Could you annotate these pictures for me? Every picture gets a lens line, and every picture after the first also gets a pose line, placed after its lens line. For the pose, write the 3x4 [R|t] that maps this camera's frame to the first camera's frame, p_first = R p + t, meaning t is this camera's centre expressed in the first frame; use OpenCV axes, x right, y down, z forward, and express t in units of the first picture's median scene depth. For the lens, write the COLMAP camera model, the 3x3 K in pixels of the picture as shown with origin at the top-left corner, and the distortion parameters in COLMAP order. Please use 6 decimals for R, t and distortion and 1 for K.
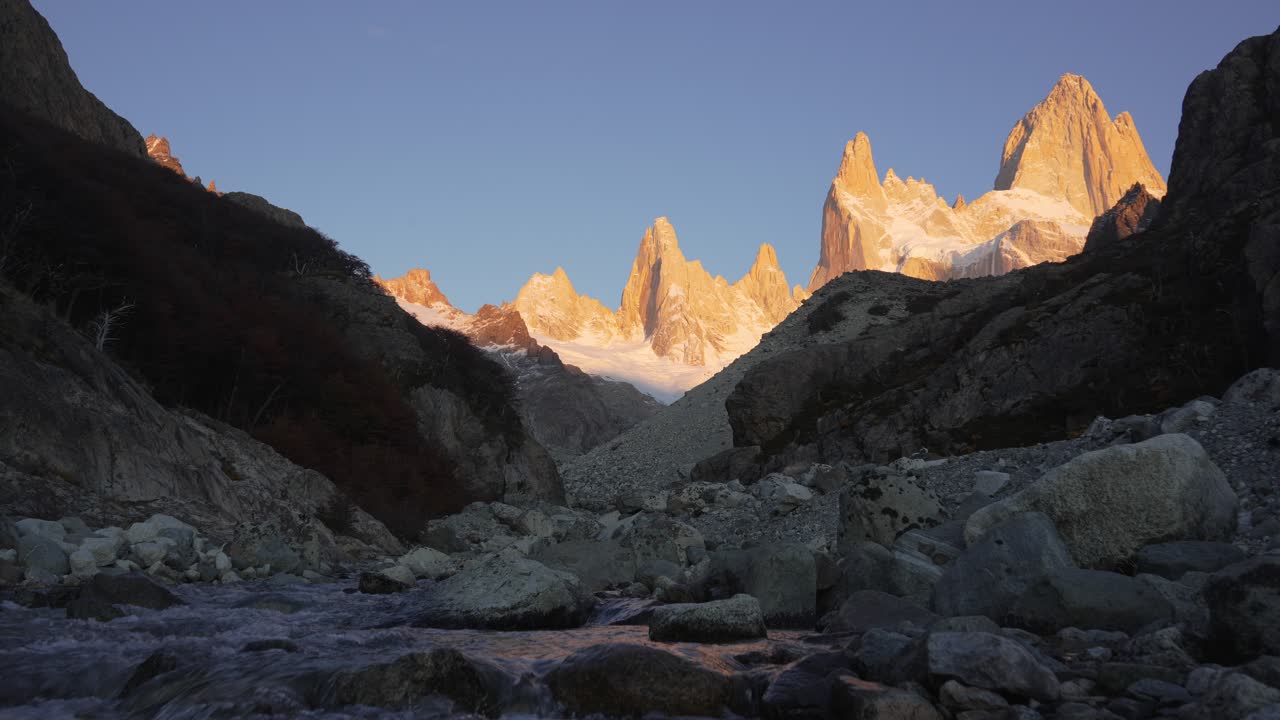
lens RADIAL K [[983.1, 0, 640.0], [0, 983.1, 360.0], [0, 0, 1]] dist [-0.007305, -0.001284]
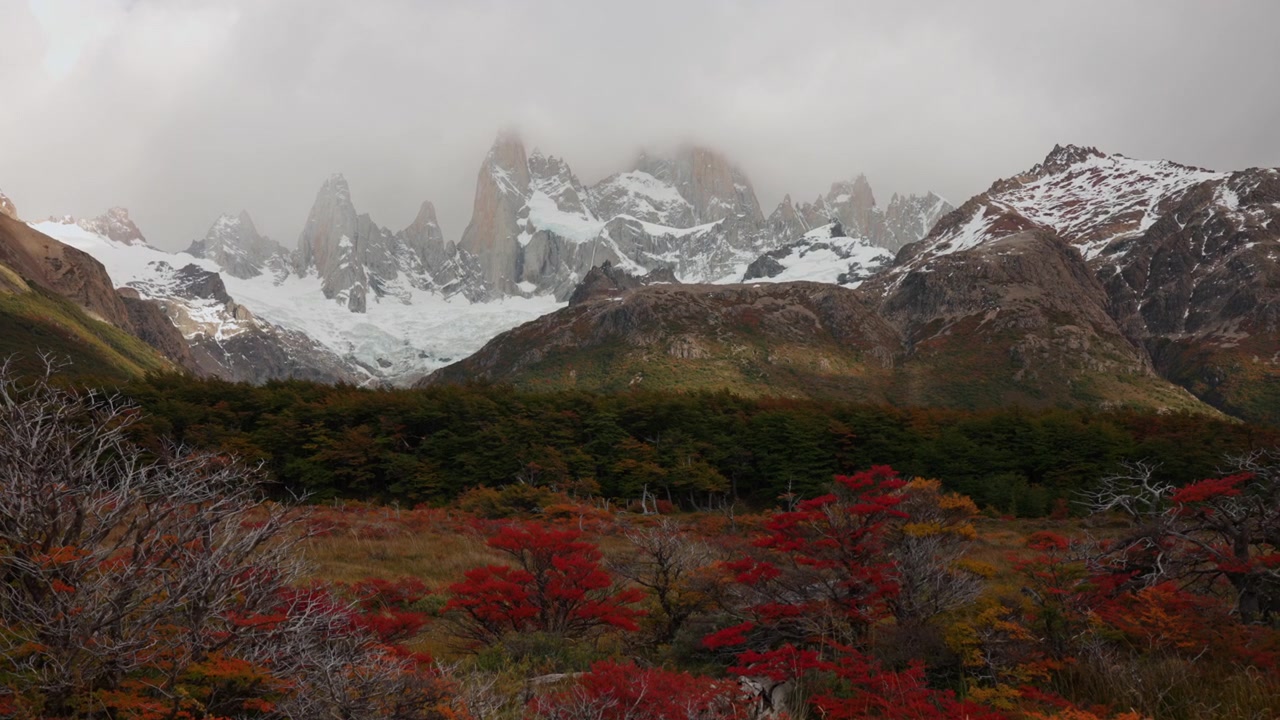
lens RADIAL K [[1177.3, 0, 640.0], [0, 1177.3, 360.0], [0, 0, 1]] dist [-0.083384, 0.004055]
pose [[0.959974, 0.047616, 0.276013, -0.005553], [-0.077487, 0.992131, 0.098344, -0.089889], [-0.269158, -0.115795, 0.956110, -0.436995]]
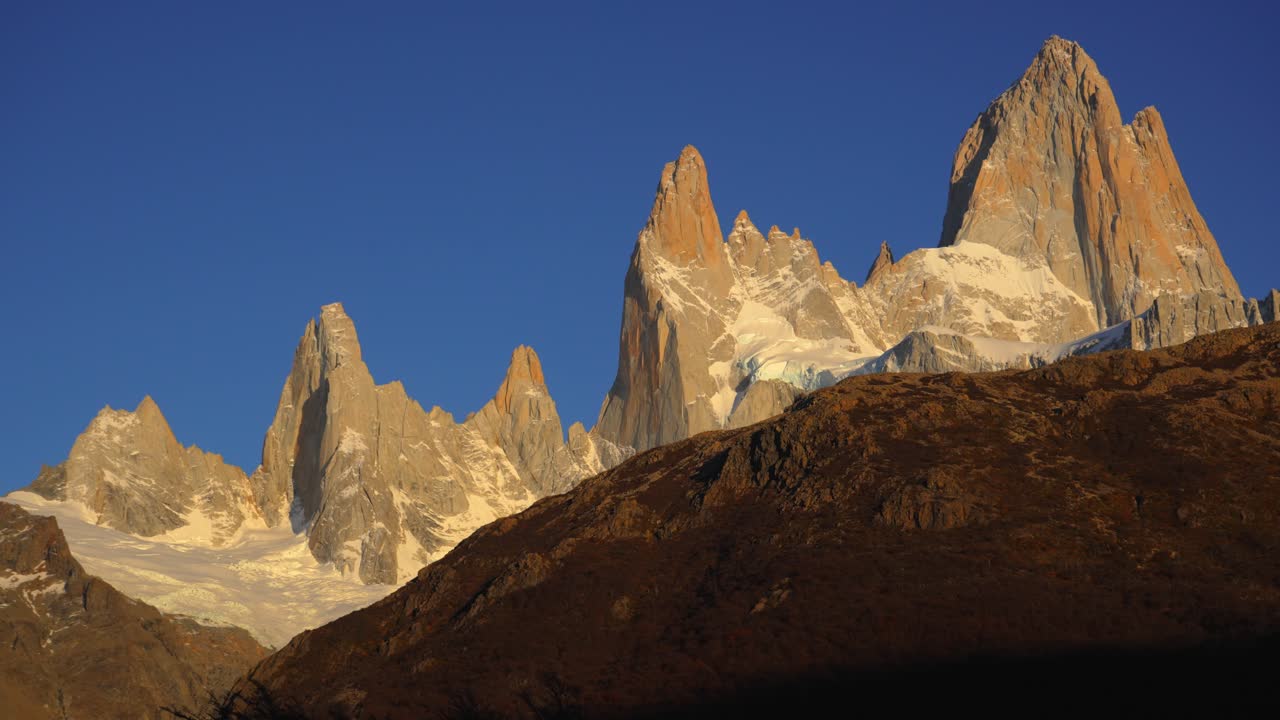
lens RADIAL K [[2263.5, 0, 639.5], [0, 2263.5, 405.7], [0, 0, 1]] dist [-0.026987, 0.002435]
pose [[0.995402, -0.013586, 0.094815, 0.073096], [0.015704, 0.999643, -0.021622, -0.056967], [-0.094487, 0.023012, 0.995260, -0.296466]]
